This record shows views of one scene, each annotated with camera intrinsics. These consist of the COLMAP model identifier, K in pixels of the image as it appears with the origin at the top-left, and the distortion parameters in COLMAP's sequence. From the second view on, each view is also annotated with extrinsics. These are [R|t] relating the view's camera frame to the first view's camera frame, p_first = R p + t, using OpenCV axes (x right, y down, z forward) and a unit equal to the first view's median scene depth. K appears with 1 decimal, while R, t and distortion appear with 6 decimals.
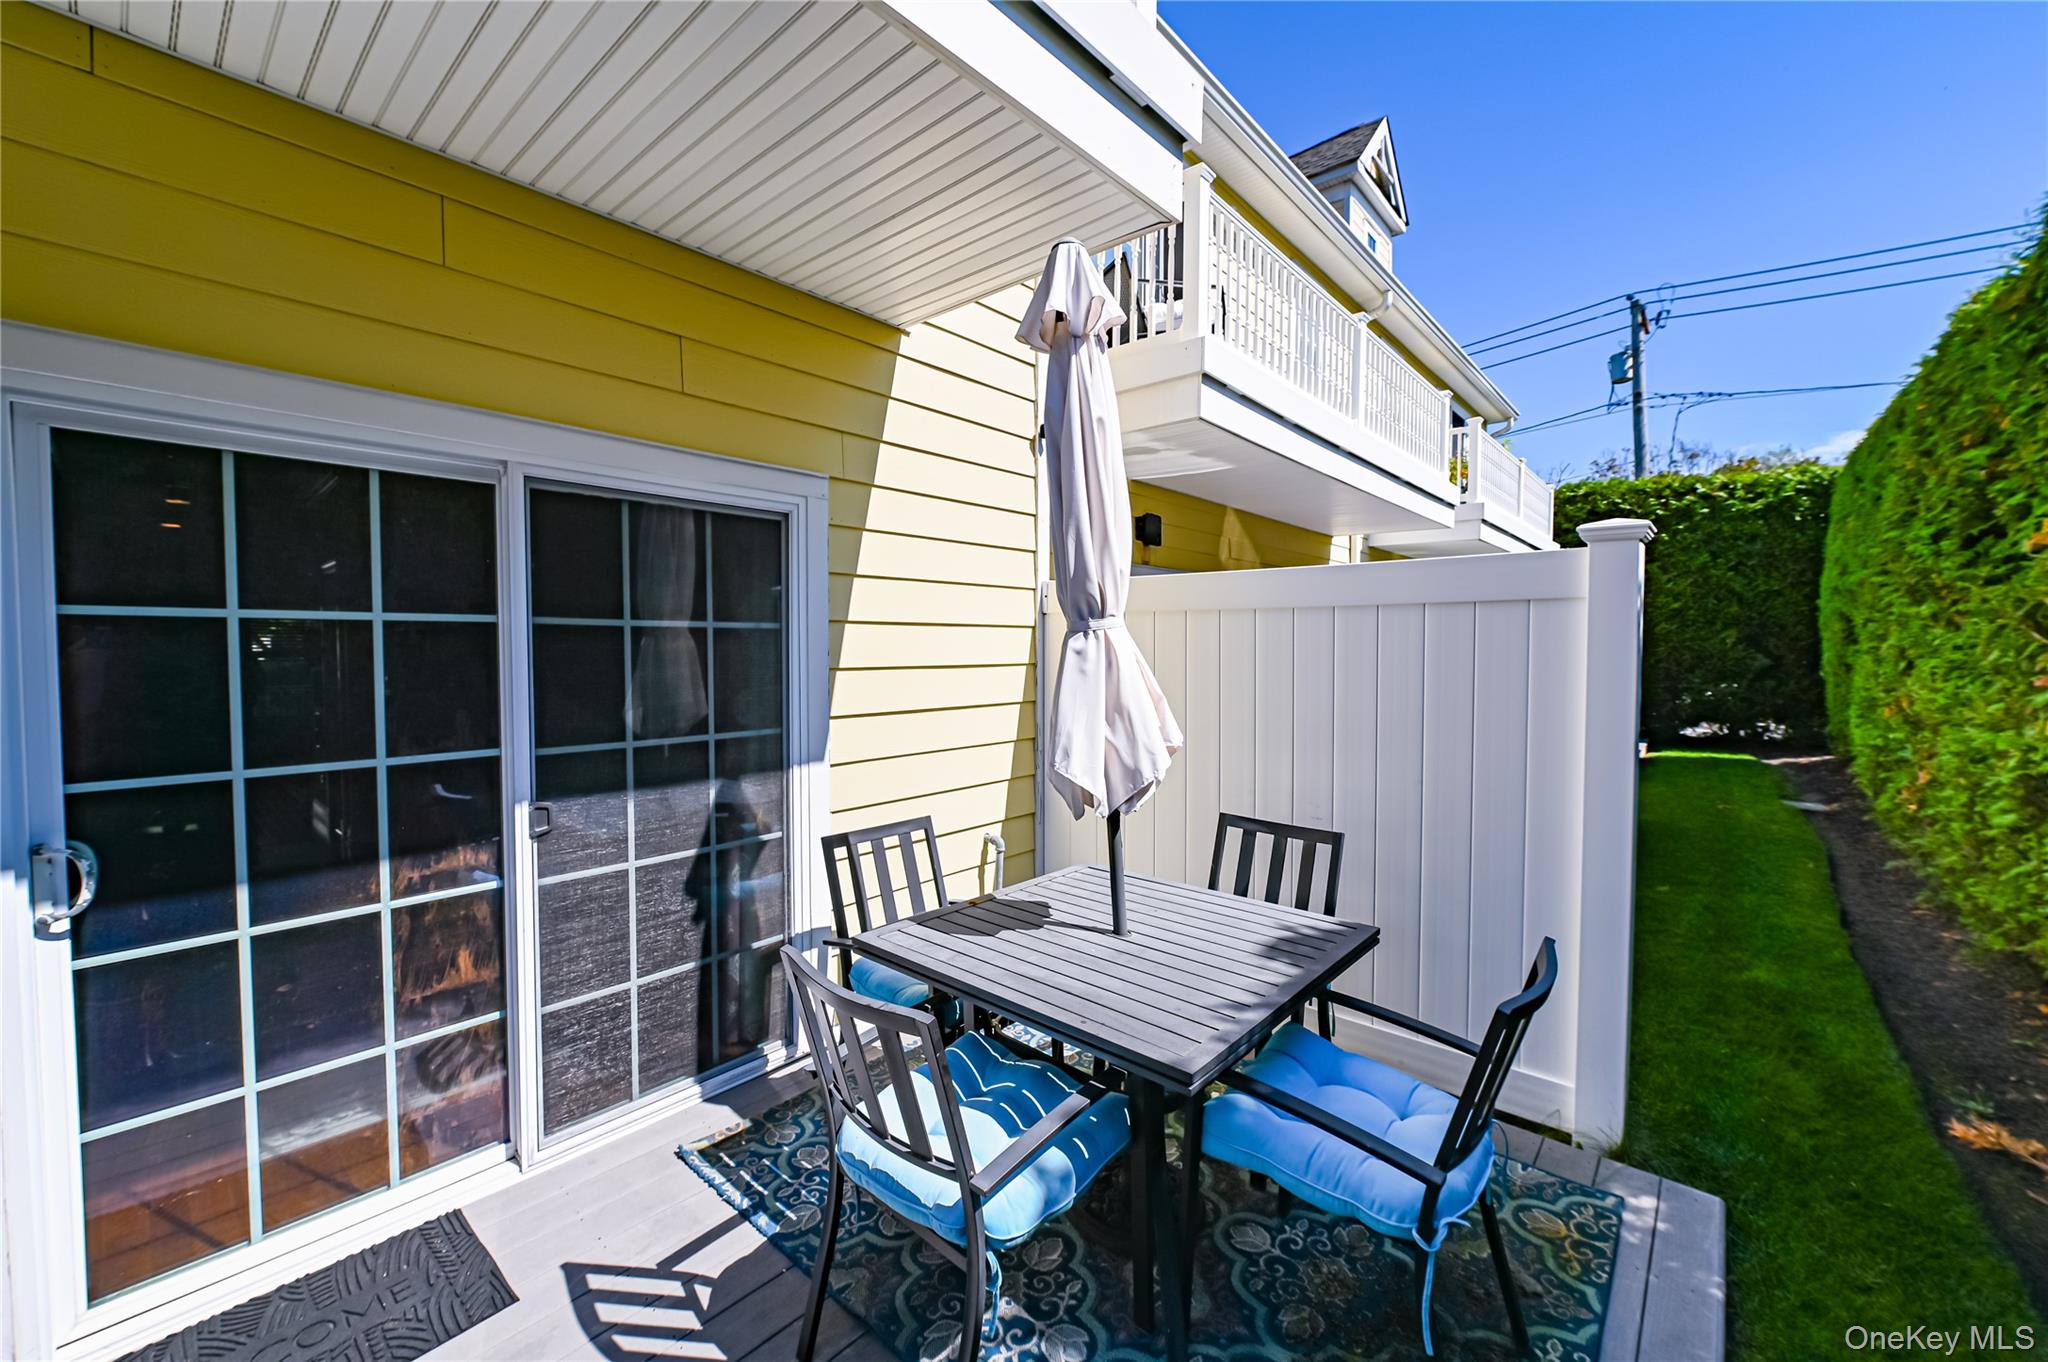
lens RADIAL K [[806.2, 0, 1019.7], [0, 806.2, 672.7], [0, 0, 1]] dist [-0.008868, 0.000040]
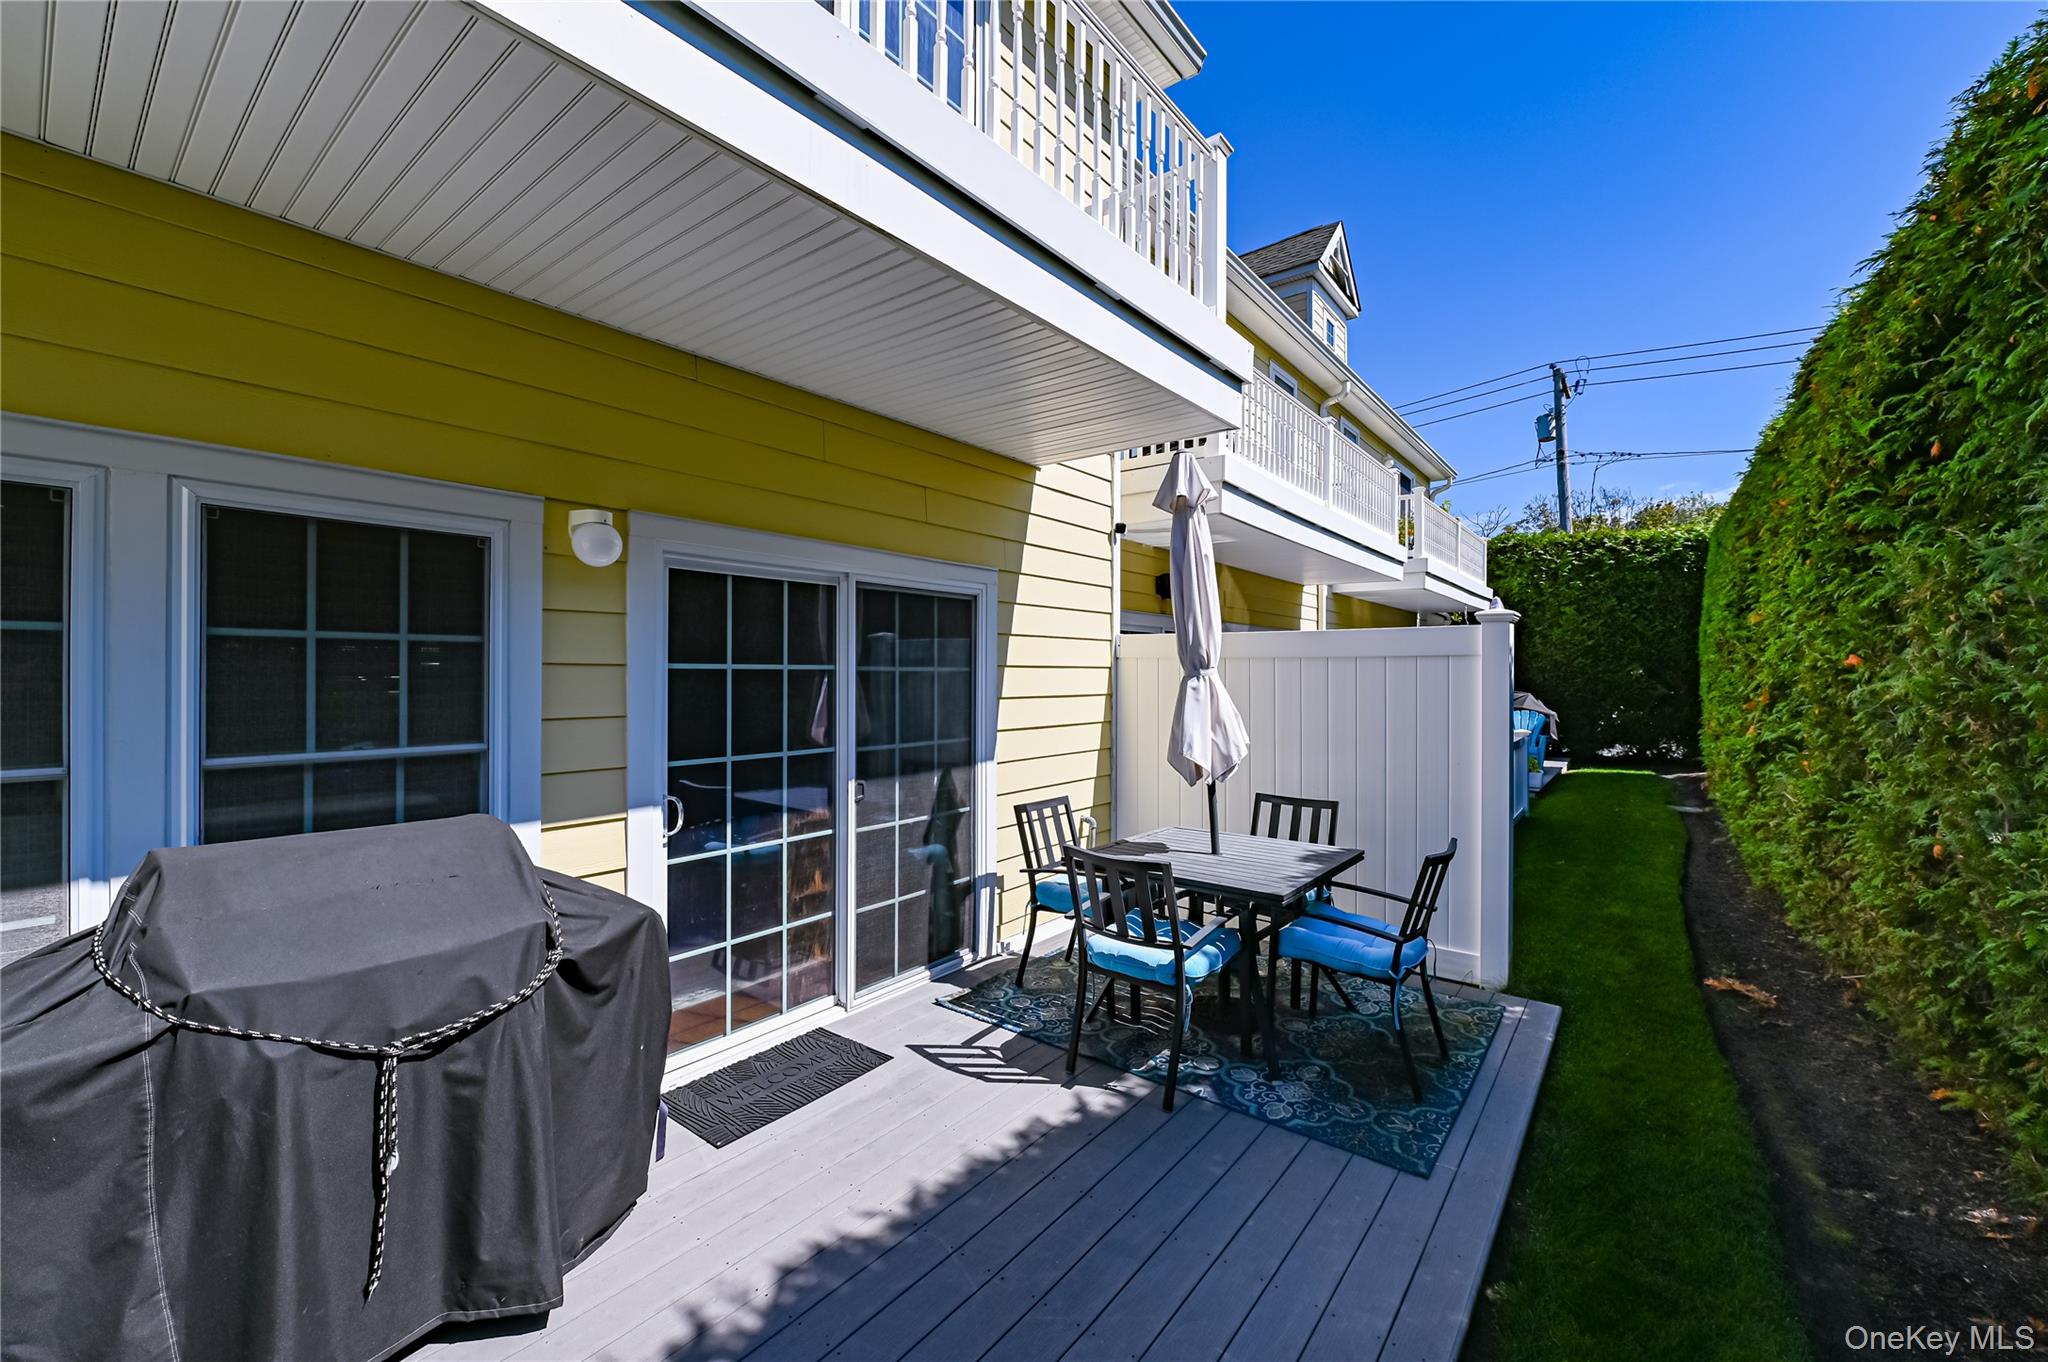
lens RADIAL K [[806.2, 0, 1030.0], [0, 806.2, 676.8], [0, 0, 1]] dist [-0.008868, 0.000040]
pose [[0.998232, 0.001556, 0.059419, -0.280313], [0.000227, 0.999550, -0.029988, 0.000764], [-0.059439, 0.029948, 0.997783, -0.520278]]
